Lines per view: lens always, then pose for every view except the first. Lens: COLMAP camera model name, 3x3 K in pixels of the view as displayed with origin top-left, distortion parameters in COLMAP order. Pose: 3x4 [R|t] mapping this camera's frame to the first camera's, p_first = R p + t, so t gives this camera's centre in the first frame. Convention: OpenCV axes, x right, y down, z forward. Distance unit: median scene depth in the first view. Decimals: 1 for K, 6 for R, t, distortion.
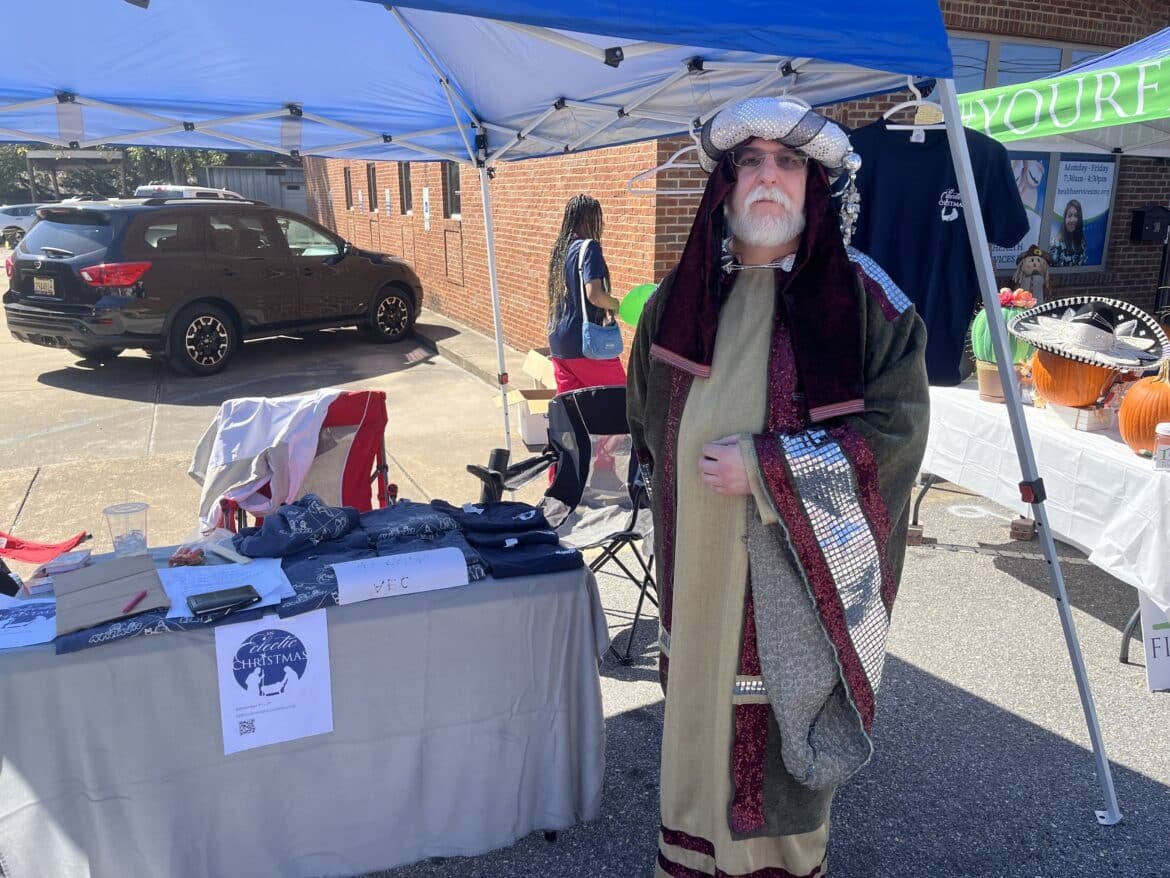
lens RADIAL K [[866.0, 0, 581.0], [0, 866.0, 436.5], [0, 0, 1]] dist [0.055897, -0.071486]
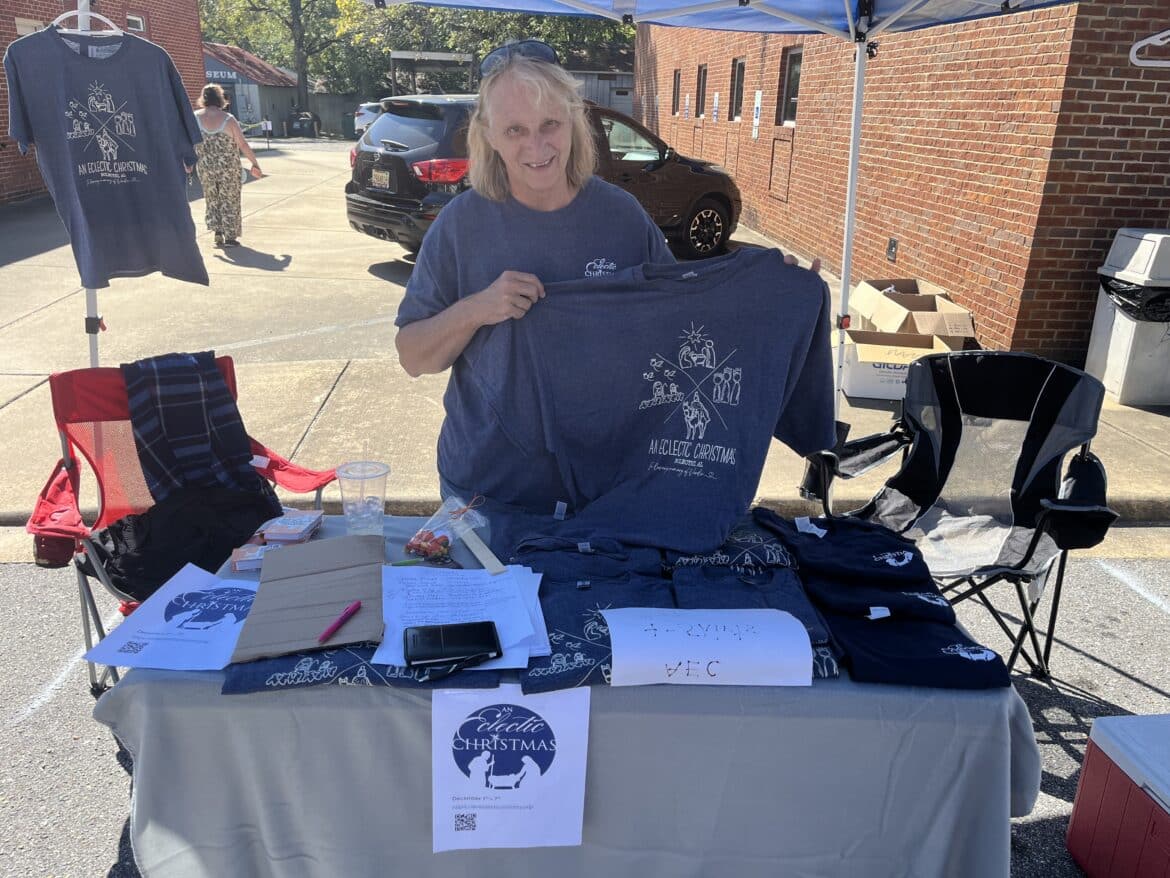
lens RADIAL K [[866.0, 0, 581.0], [0, 866.0, 436.5], [0, 0, 1]] dist [0.055897, -0.071486]
pose [[0.938793, 0.143778, -0.313044, -0.051724], [-0.114034, 0.987207, 0.111436, -0.025372], [0.325061, -0.068918, 0.943178, 0.167252]]
